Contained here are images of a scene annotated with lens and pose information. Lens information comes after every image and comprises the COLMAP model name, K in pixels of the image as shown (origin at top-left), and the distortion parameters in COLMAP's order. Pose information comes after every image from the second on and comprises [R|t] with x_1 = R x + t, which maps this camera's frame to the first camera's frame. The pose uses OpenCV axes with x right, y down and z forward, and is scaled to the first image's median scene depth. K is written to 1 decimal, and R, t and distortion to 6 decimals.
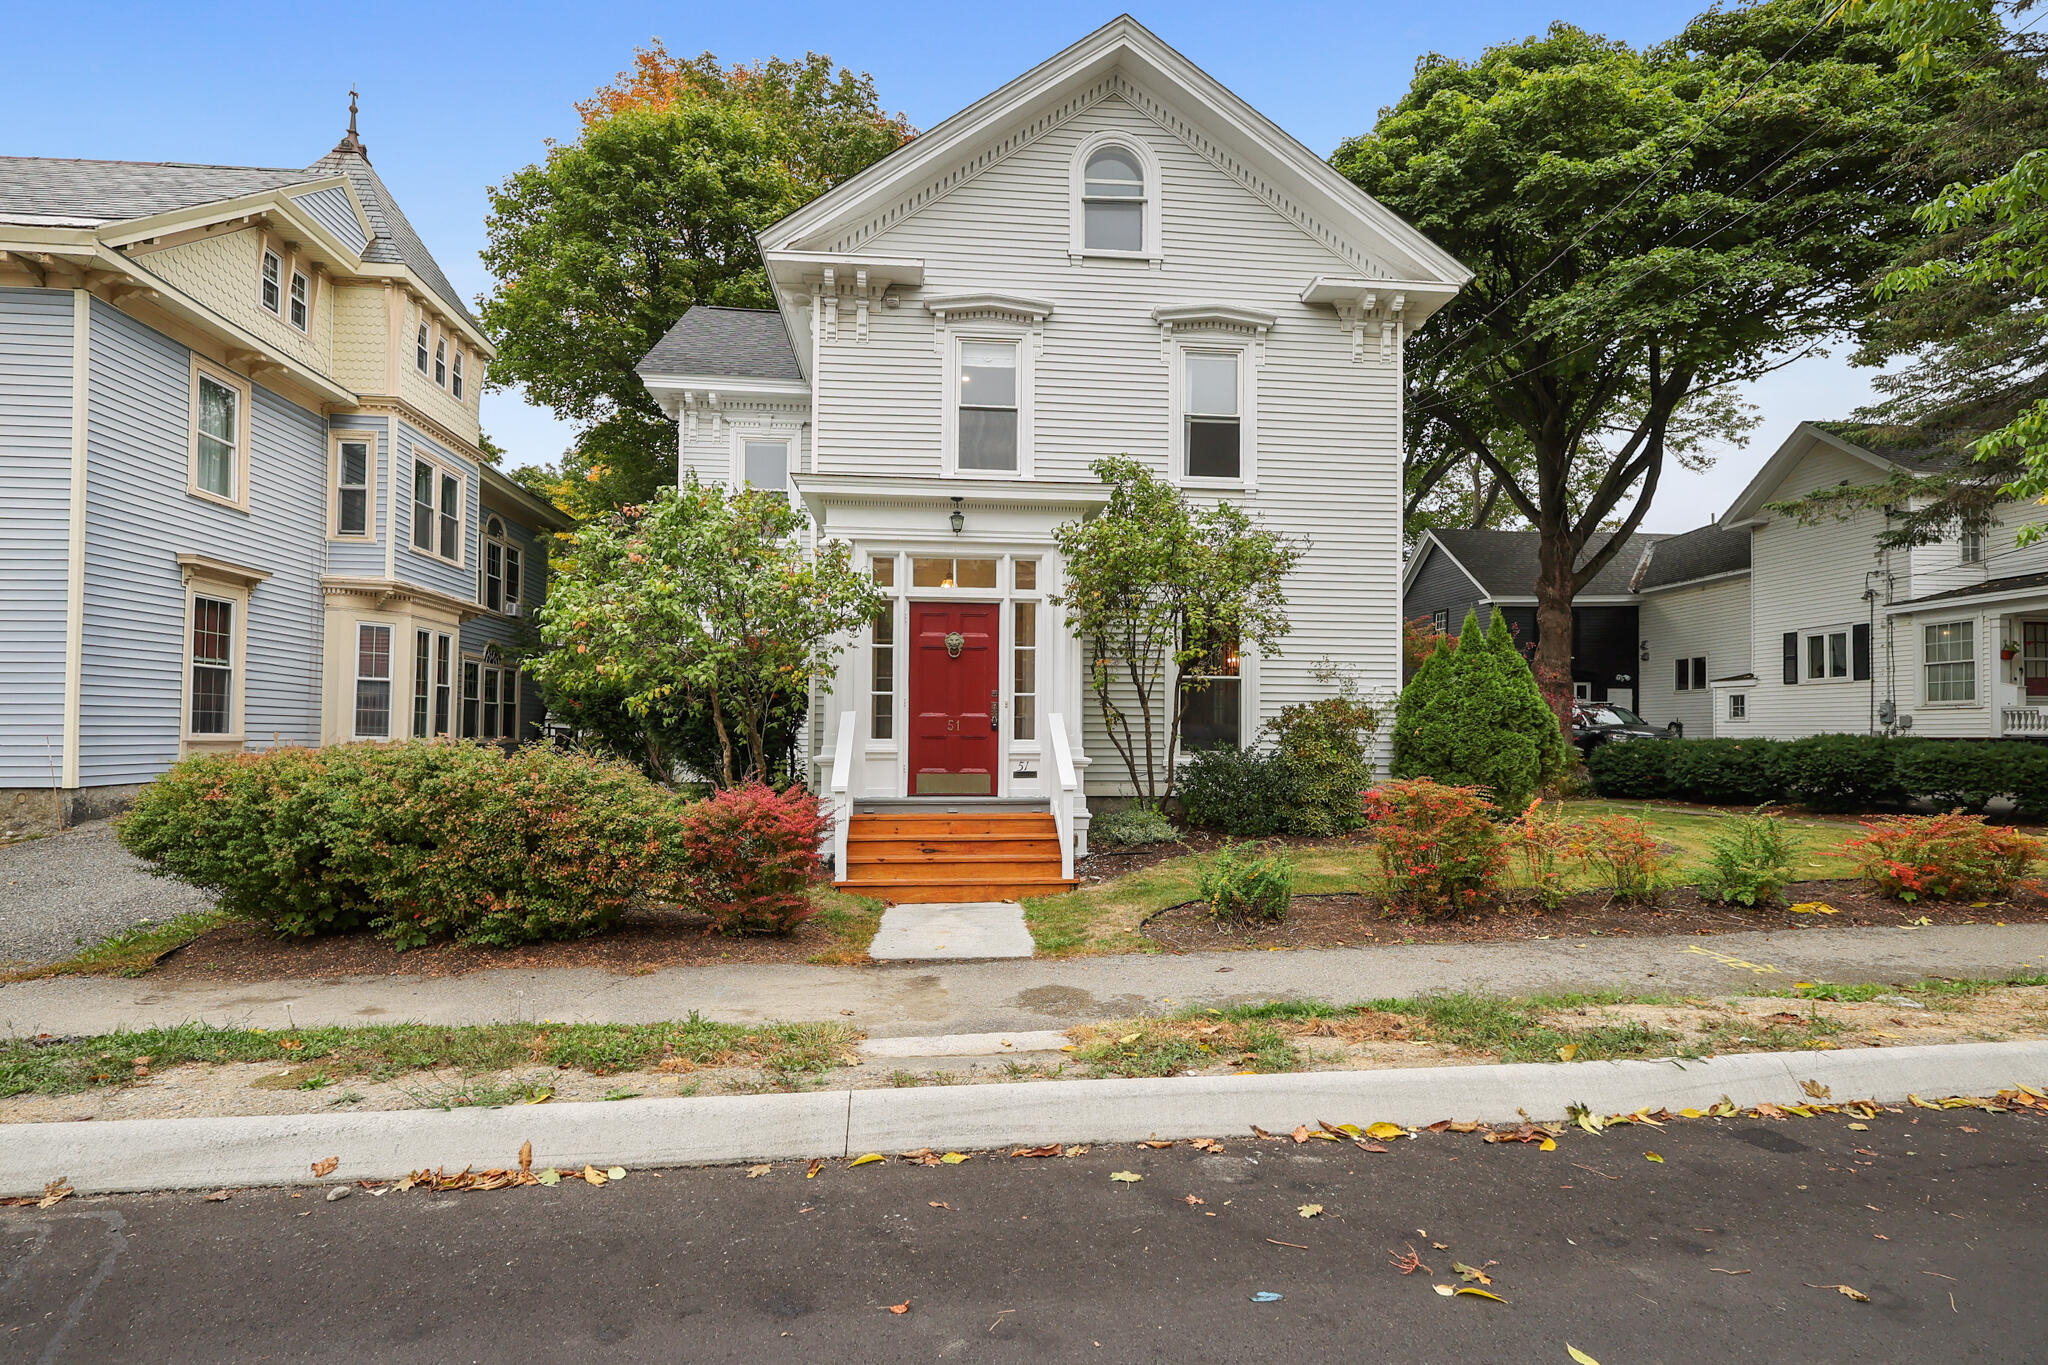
lens RADIAL K [[976.2, 0, 1034.5], [0, 976.2, 718.8], [0, 0, 1]] dist [-0.002180, 0.001169]
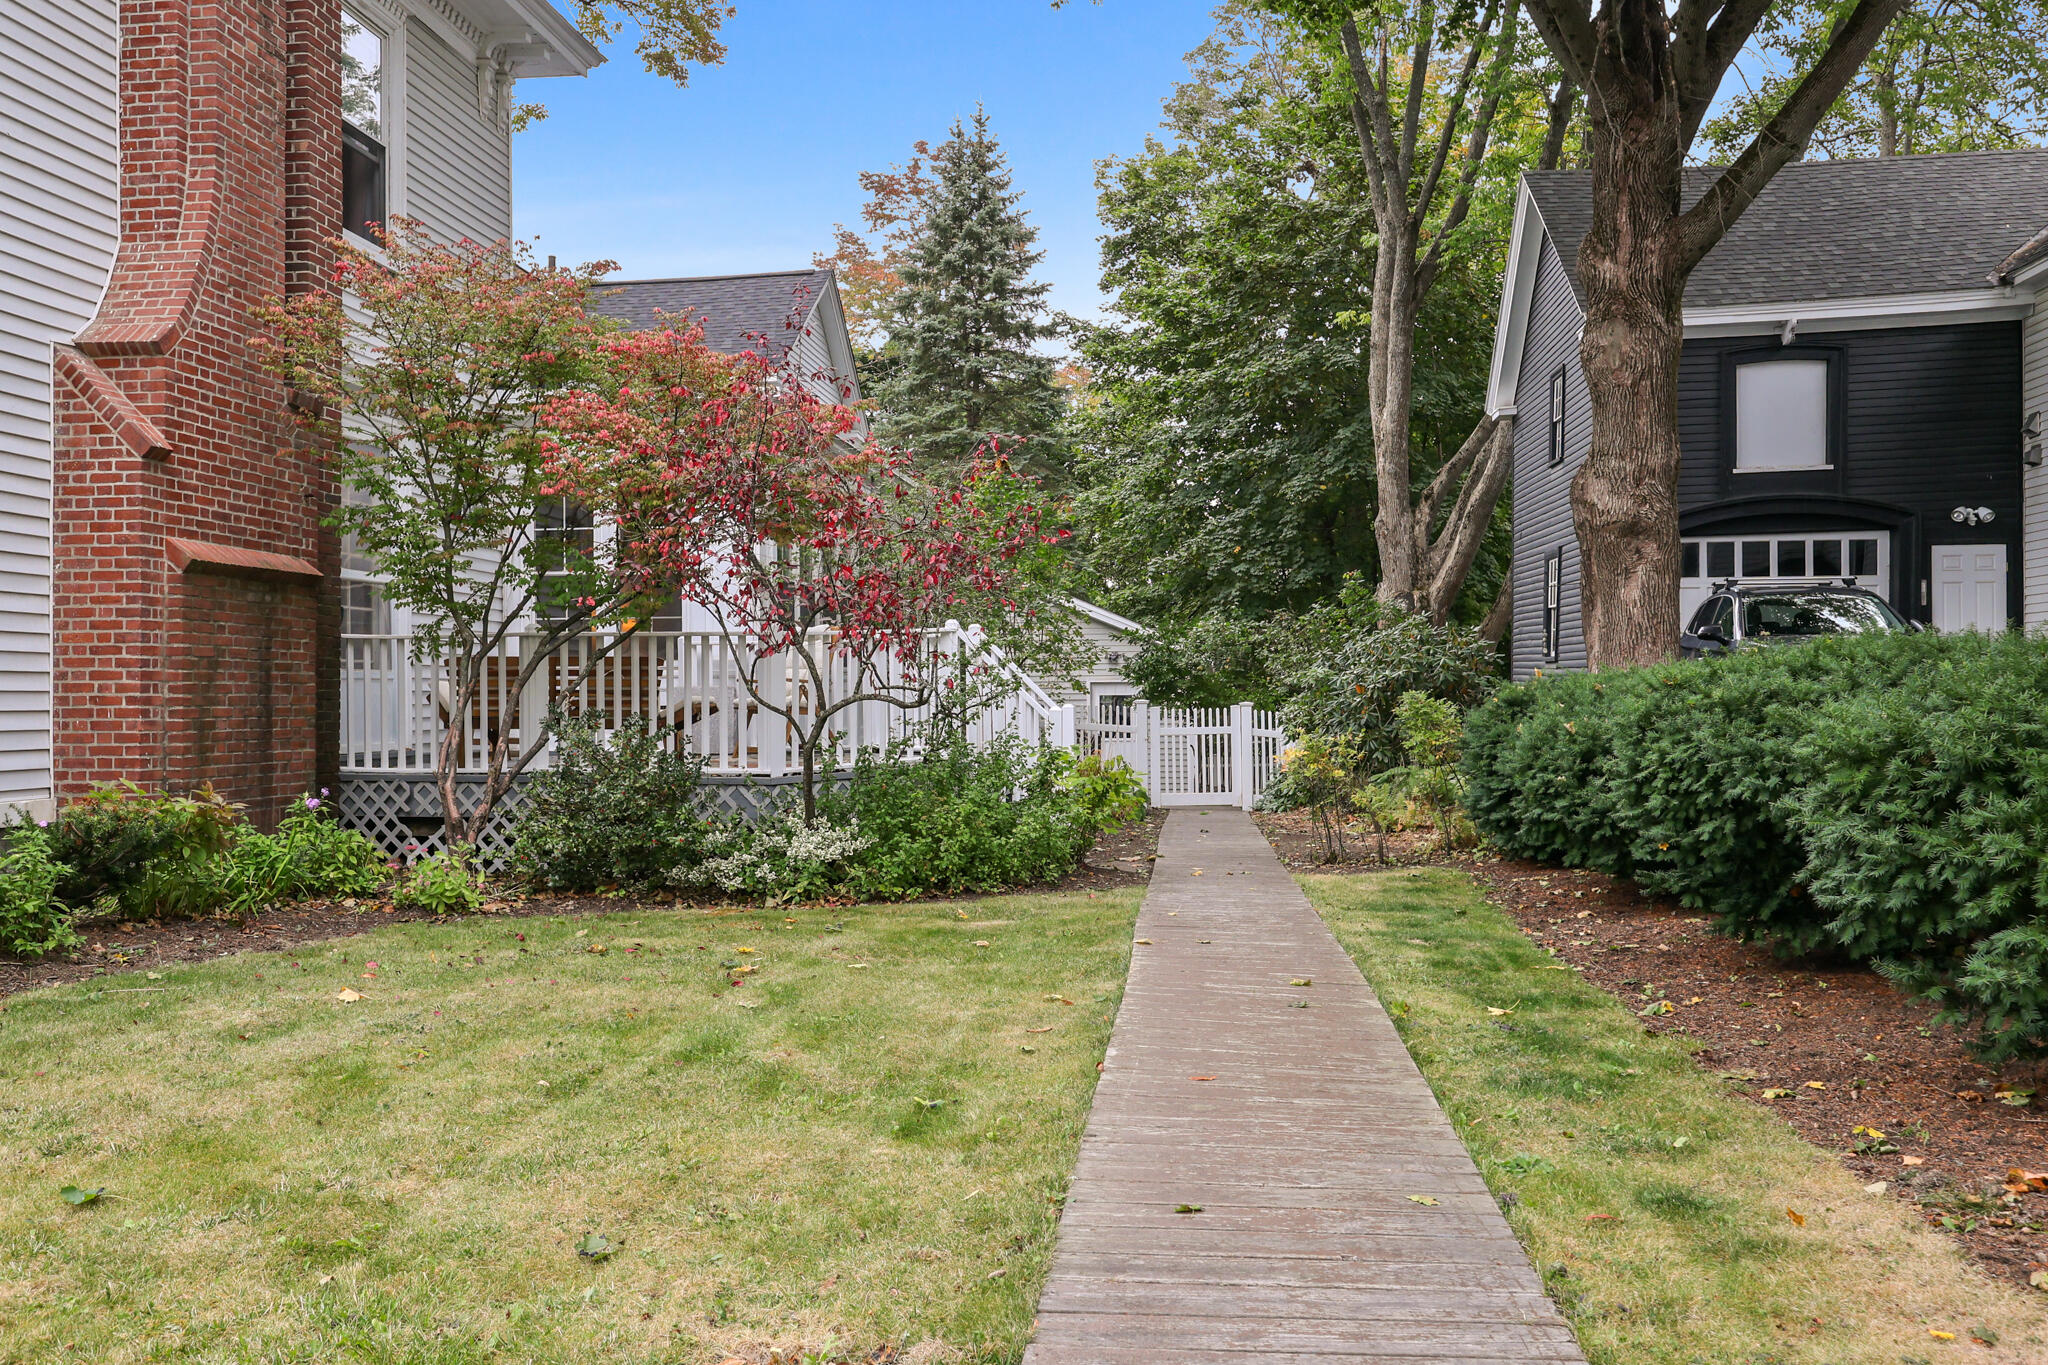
lens RADIAL K [[1625.1, 0, 1025.4], [0, 1625.1, 688.9], [0, 0, 1]] dist [0.000330, 0.003212]
pose [[0.976114, -0.015379, -0.216712, 0.766083], [0.017871, 0.999795, 0.009546, 0.024701], [0.216521, -0.013191, 0.976189, 0.625205]]
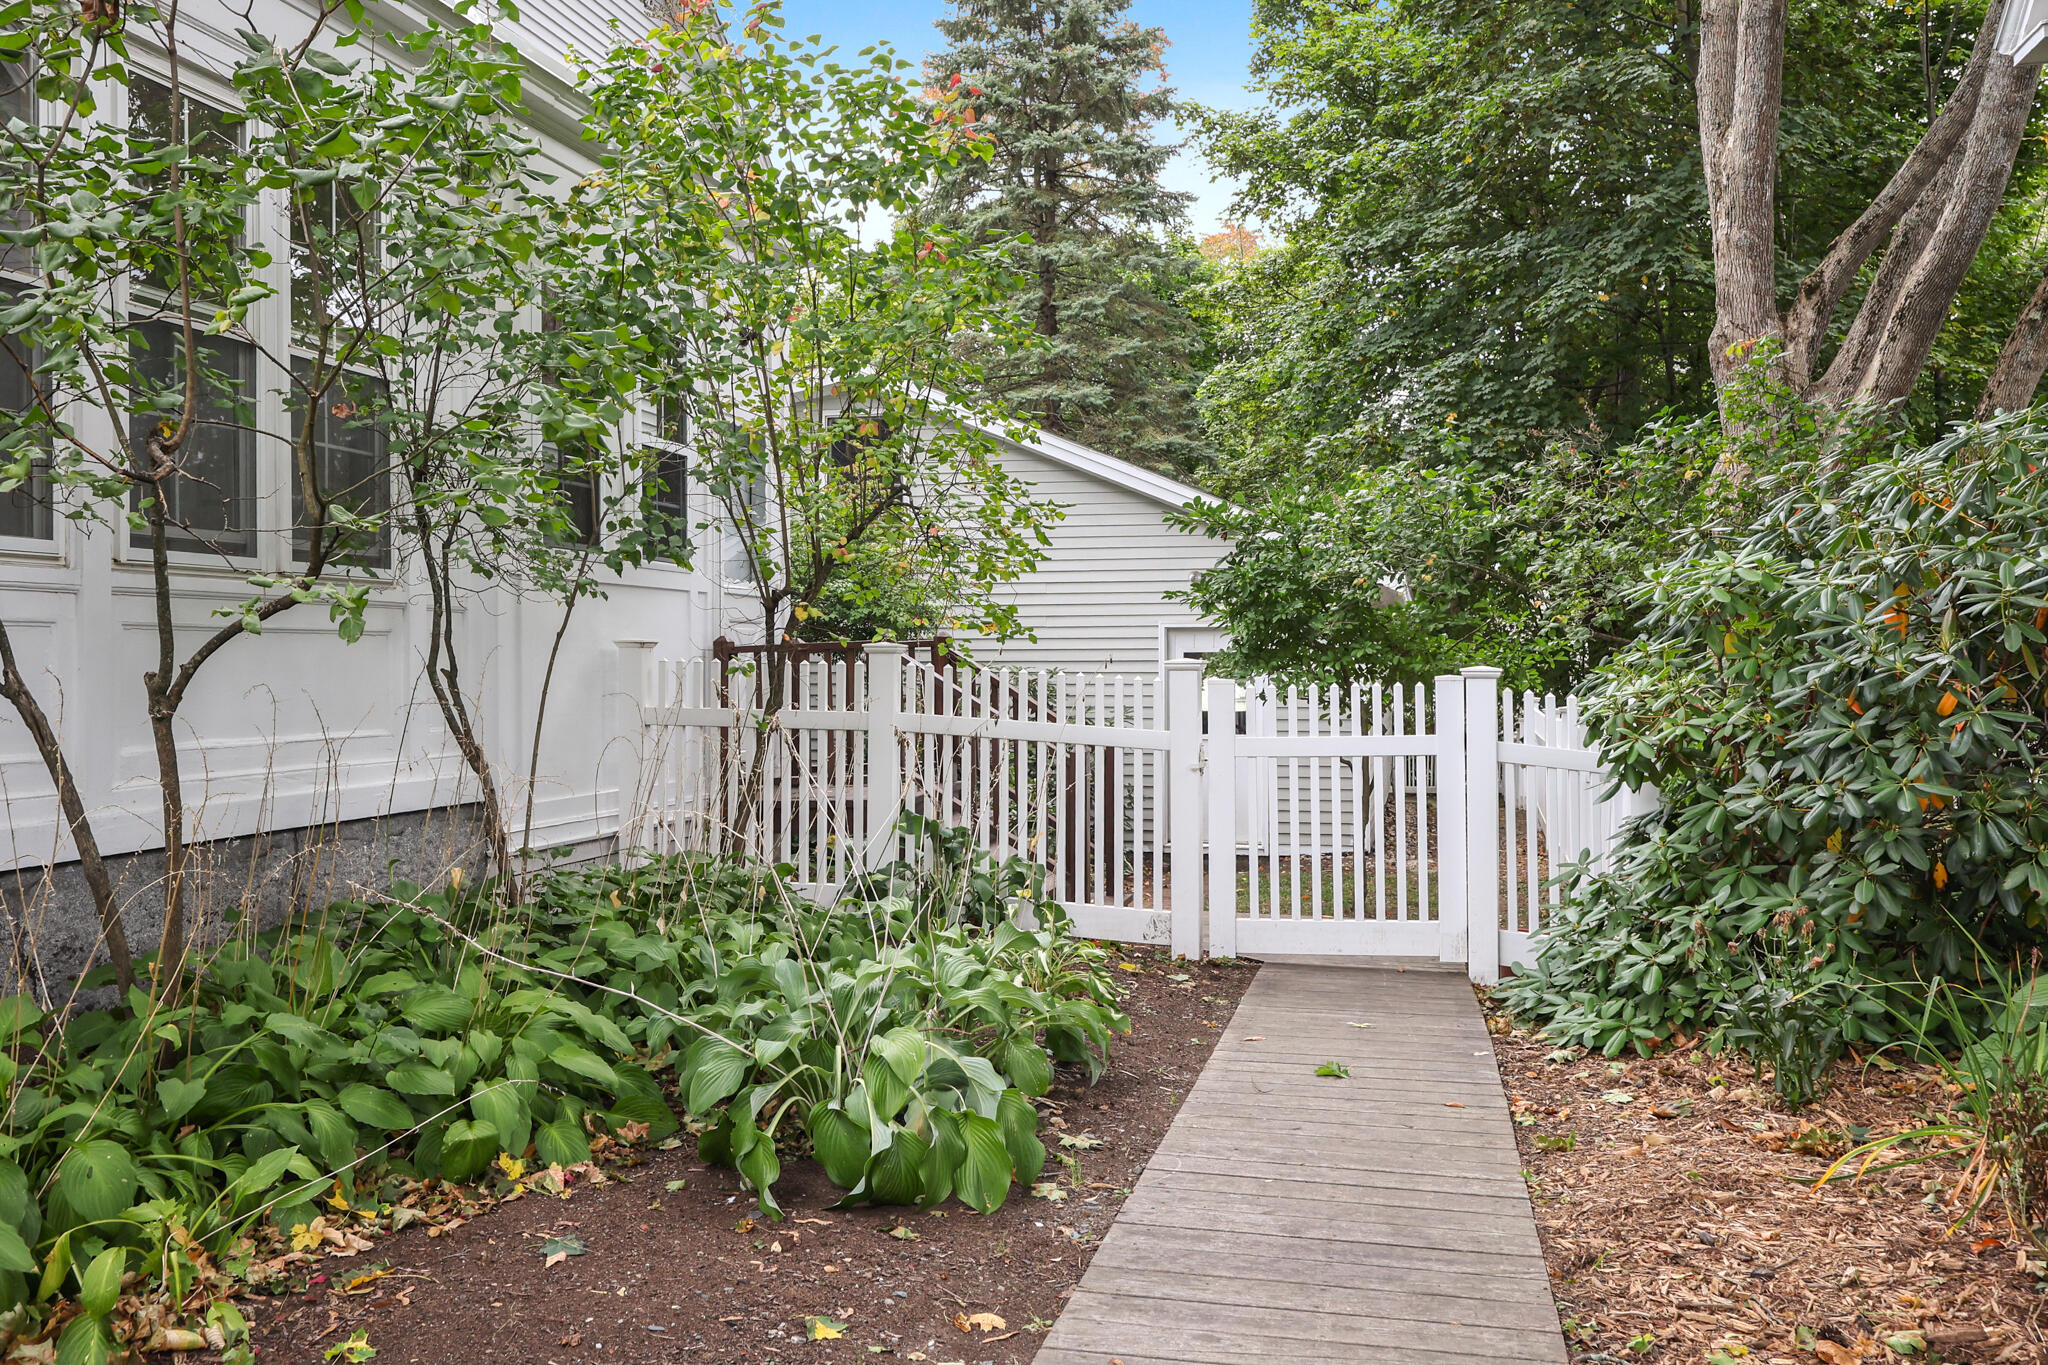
lens RADIAL K [[1625.1, 0, 1024.0], [0, 1625.1, 672.8], [0, 0, 1]] dist [0.000330, 0.003212]
pose [[0.941224, -0.011301, -0.337594, 0.686951], [0.018544, 0.999662, 0.018236, 0.042602], [0.337274, -0.023425, 0.941115, 1.491861]]
